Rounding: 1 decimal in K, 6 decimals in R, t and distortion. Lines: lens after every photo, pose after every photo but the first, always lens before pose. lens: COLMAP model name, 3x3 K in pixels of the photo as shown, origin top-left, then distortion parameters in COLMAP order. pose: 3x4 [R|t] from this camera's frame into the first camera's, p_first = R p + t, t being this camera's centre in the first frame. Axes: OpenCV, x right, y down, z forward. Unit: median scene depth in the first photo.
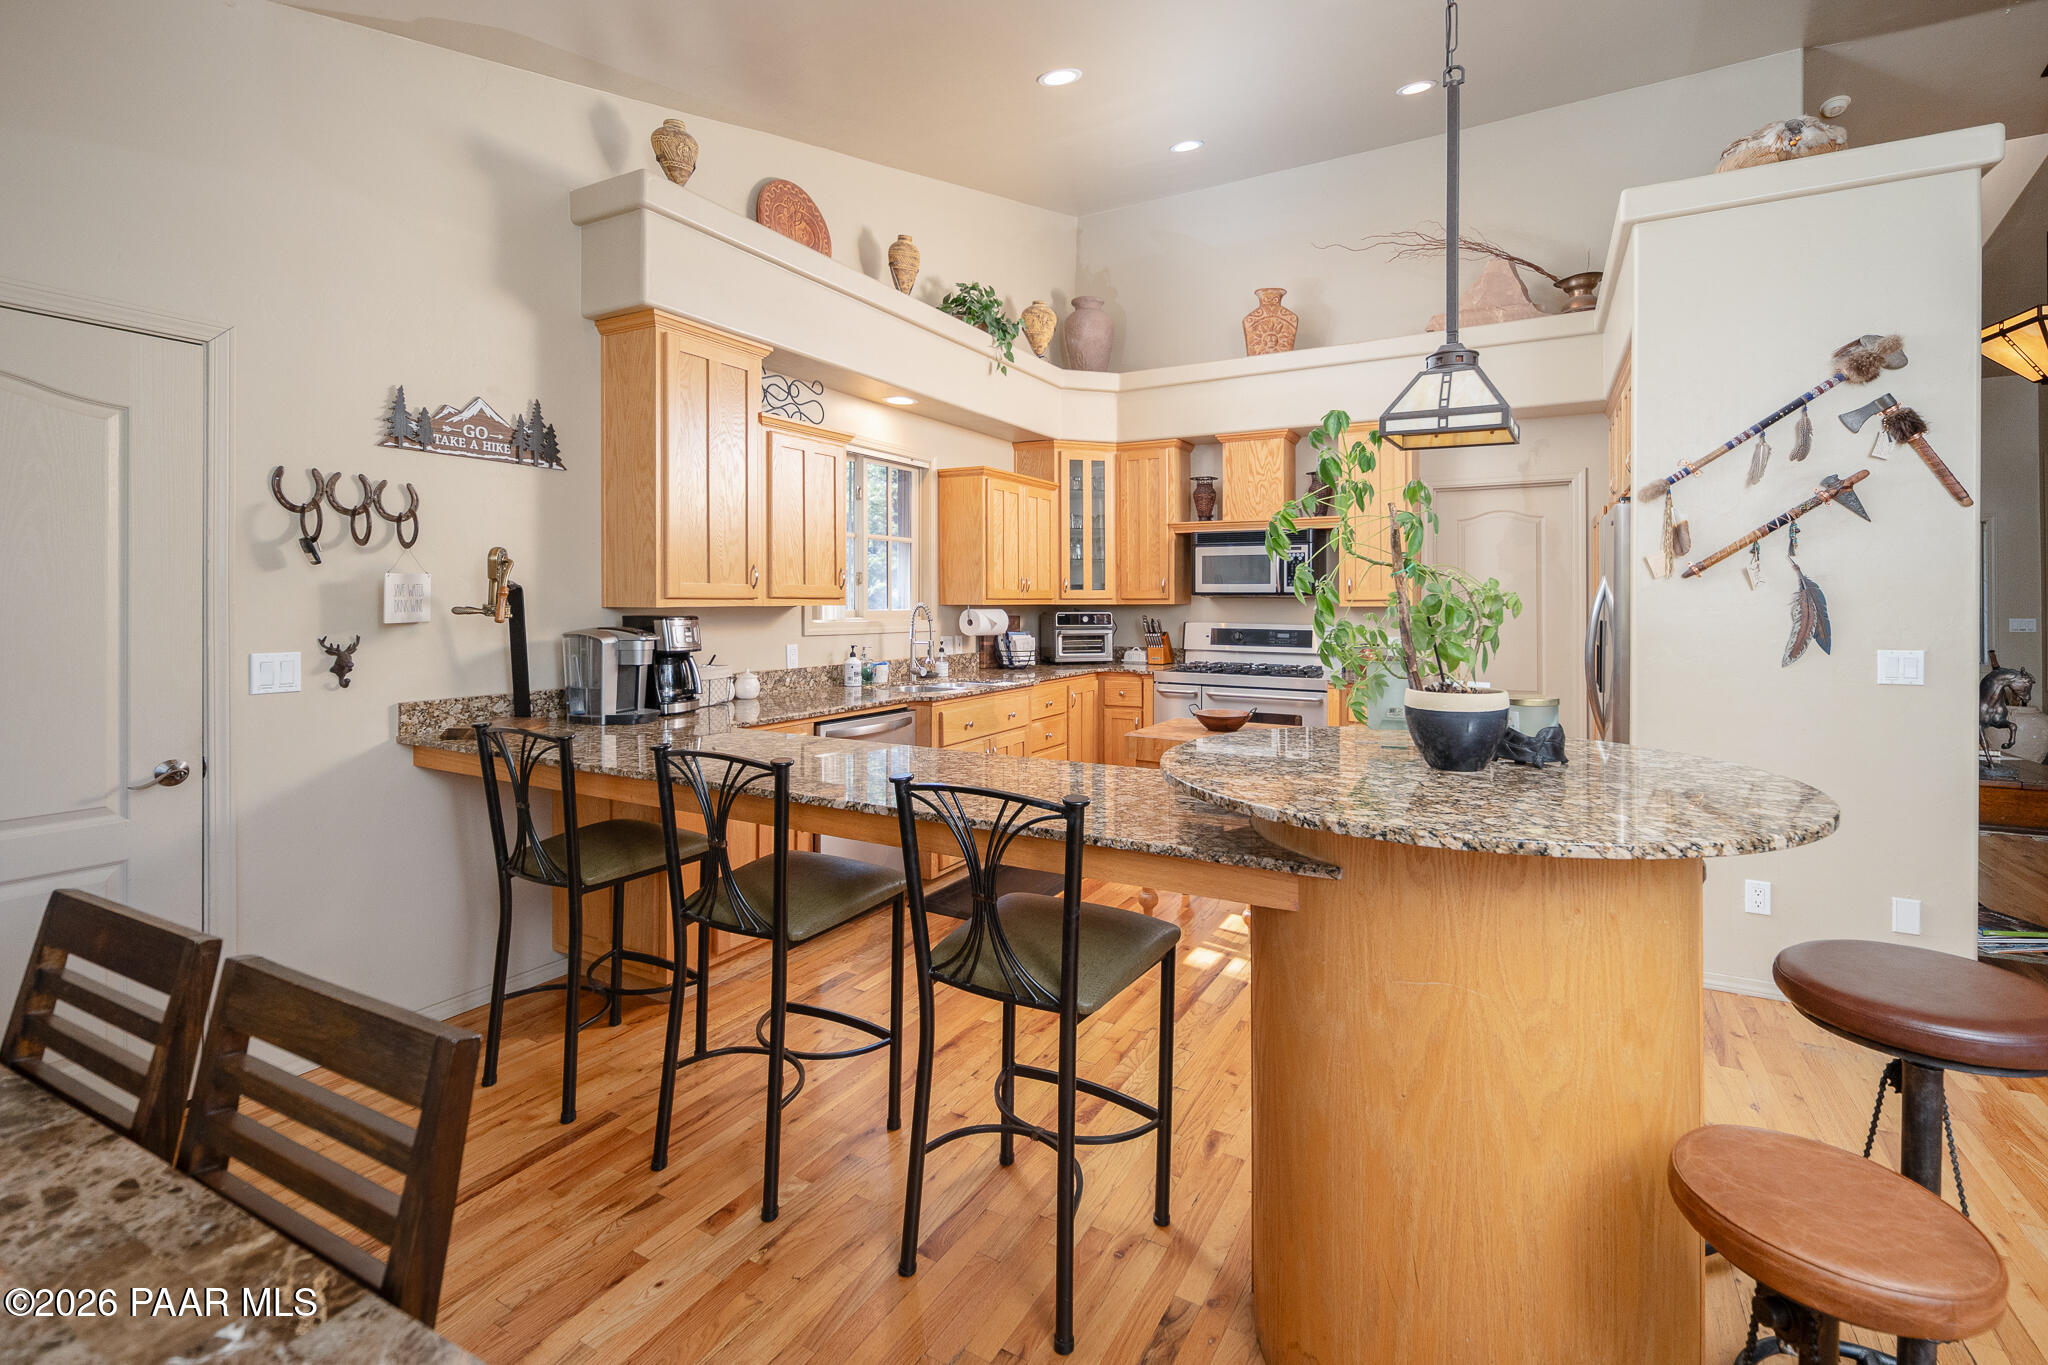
lens RADIAL K [[907.3, 0, 1019.8], [0, 907.3, 599.7], [0, 0, 1]] dist [0.001039, -0.000225]
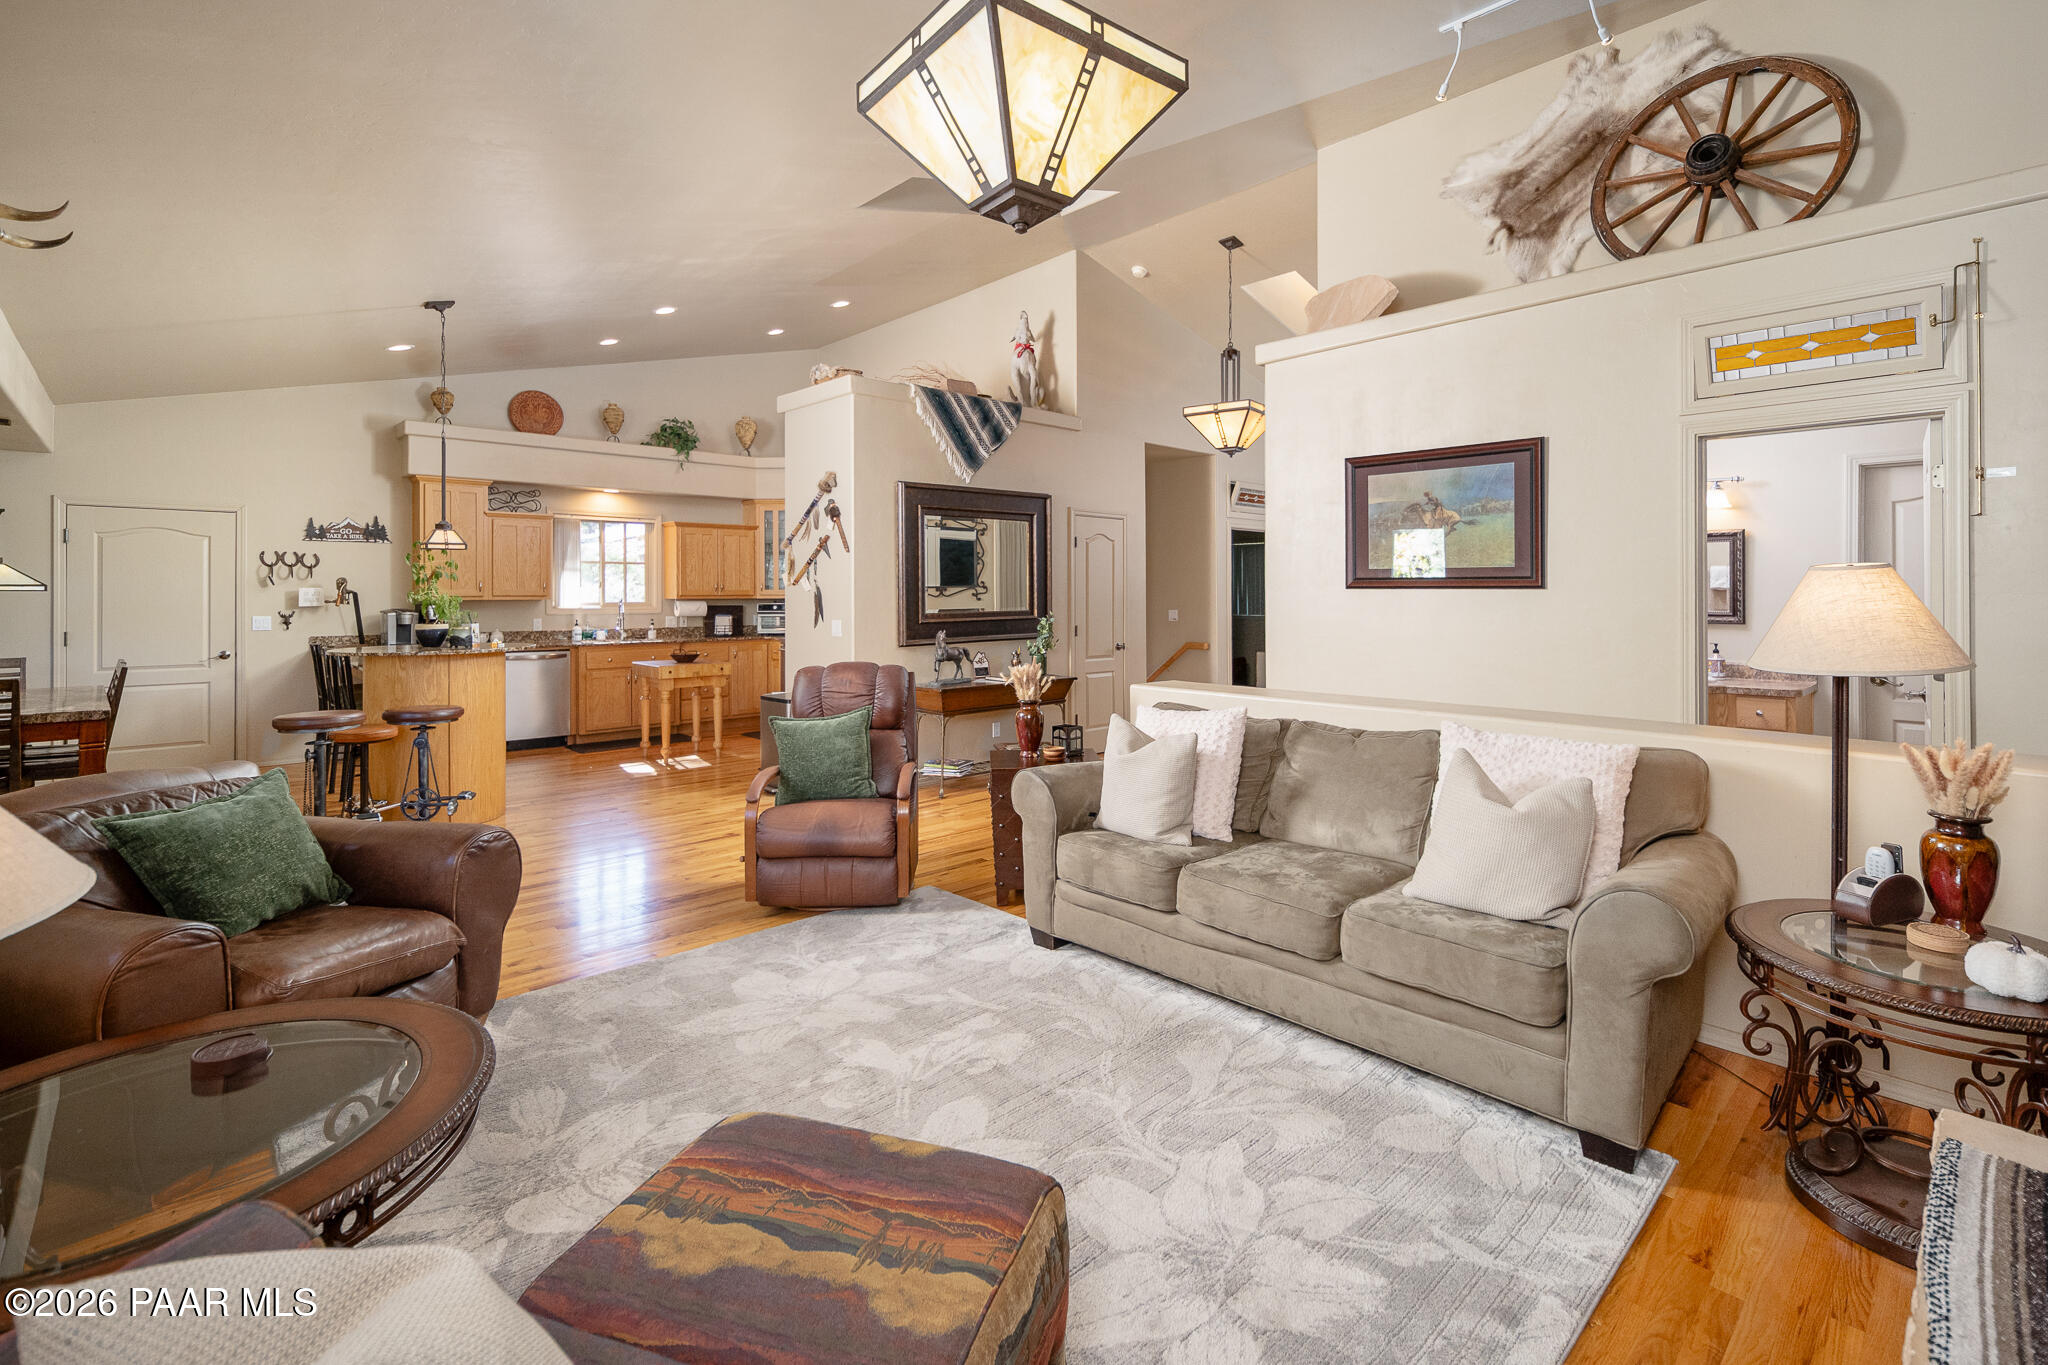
lens RADIAL K [[907.9, 0, 1026.8], [0, 907.9, 587.0], [0, 0, 1]] dist [0.000432, -0.000254]
pose [[0.955770, -0.004962, -0.294073, 1.116784], [0.003129, 0.999973, -0.006705, -0.003590], [0.294099, 0.005488, 0.955759, -0.491312]]
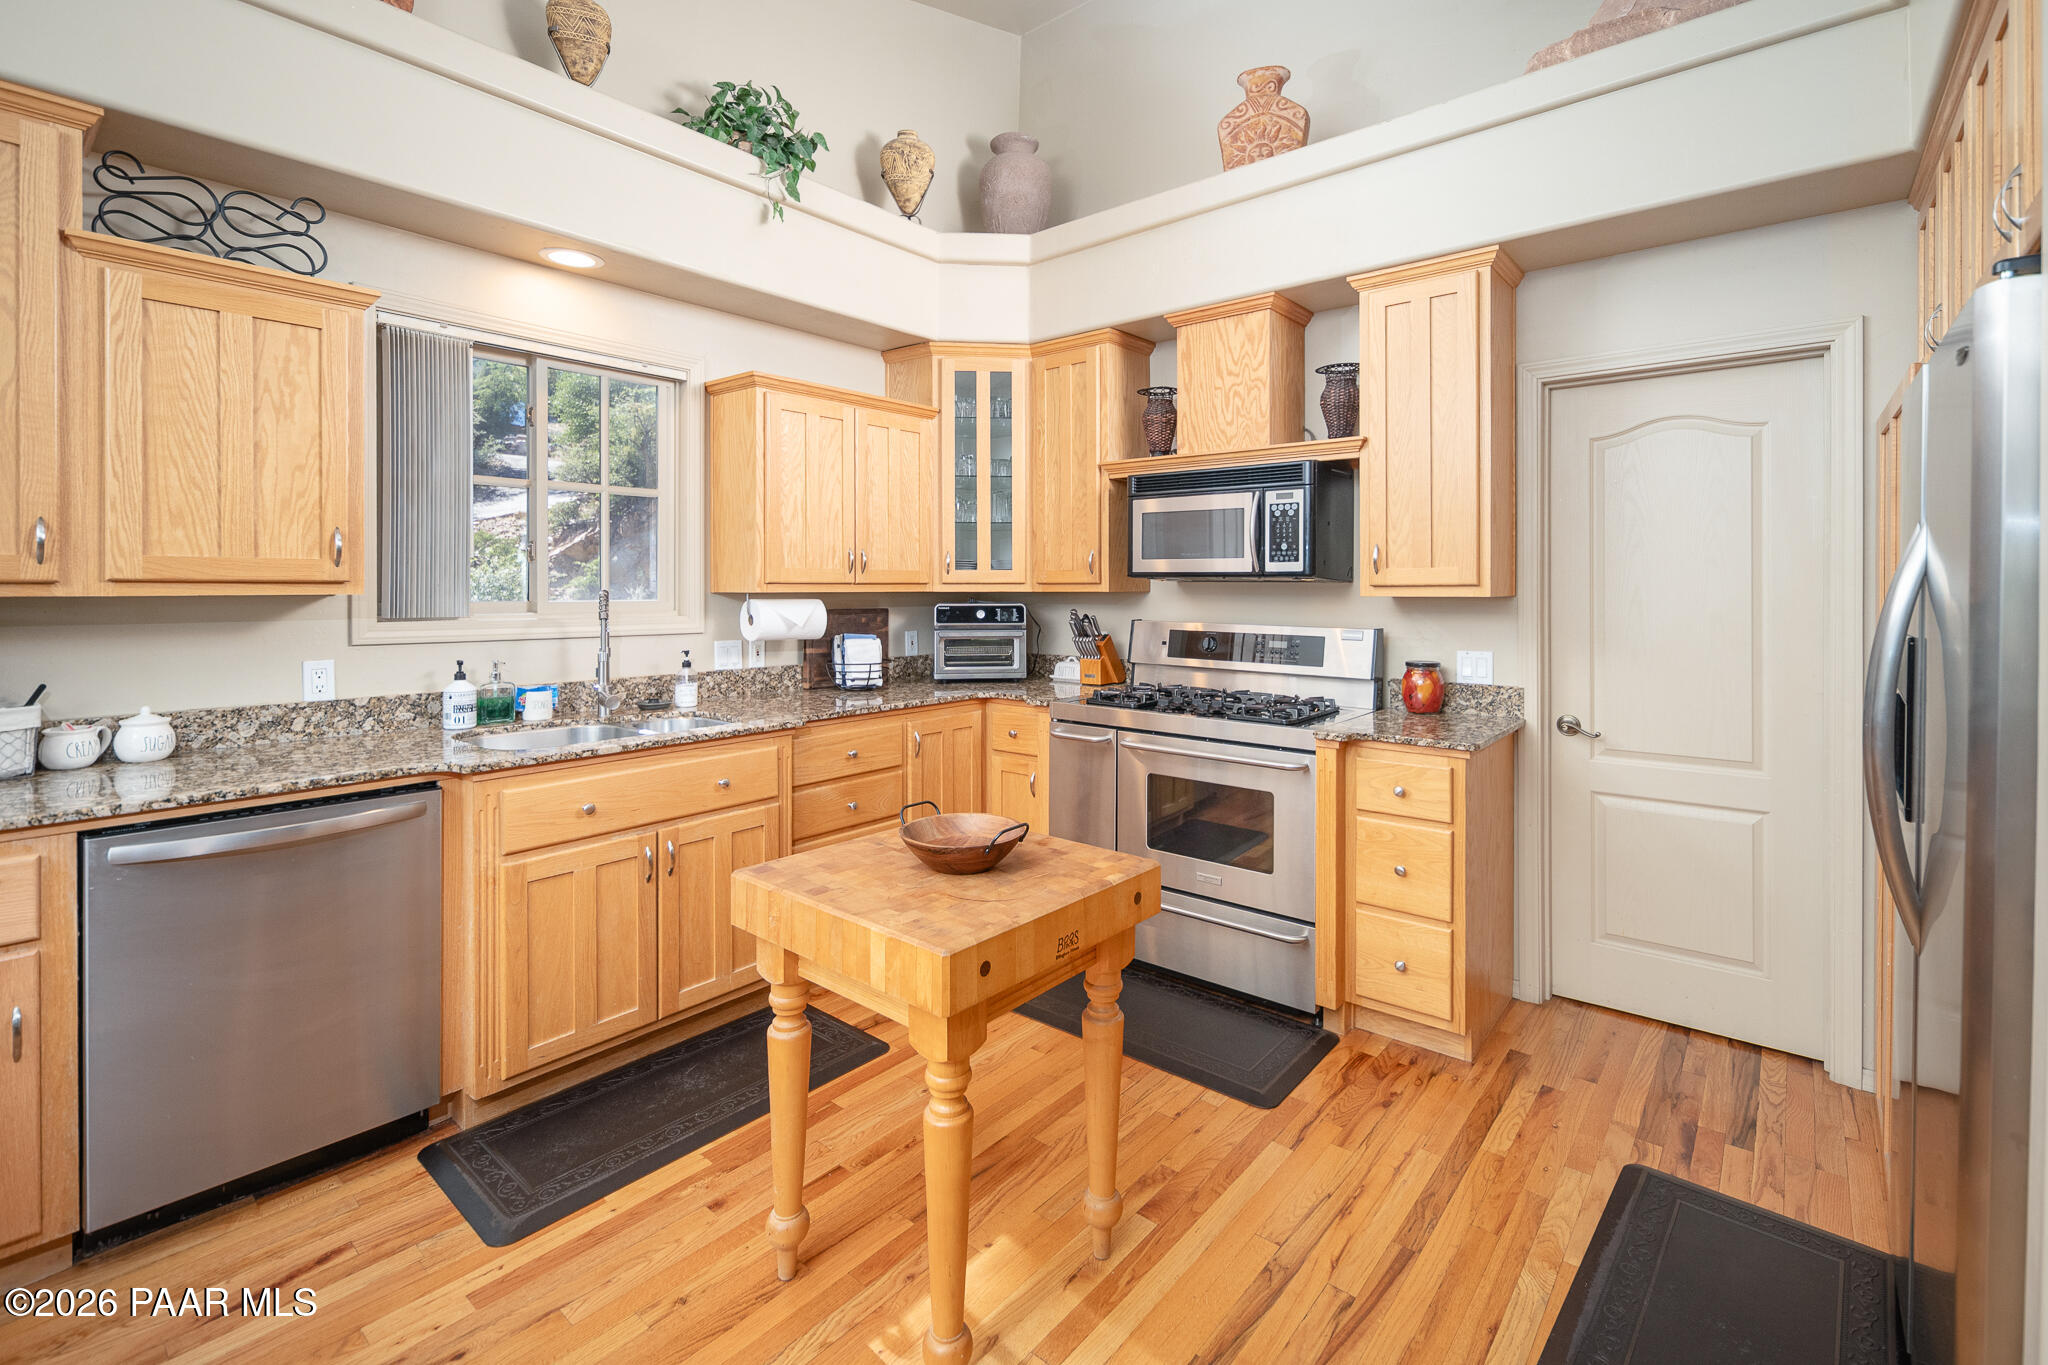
lens RADIAL K [[907.9, 0, 1026.8], [0, 907.9, 587.0], [0, 0, 1]] dist [0.000432, -0.000254]
pose [[0.983221, 0.001106, -0.182417, 0.252444], [-0.000608, 0.999996, 0.002784, -0.000210], [0.182419, -0.002626, 0.983217, 0.407712]]
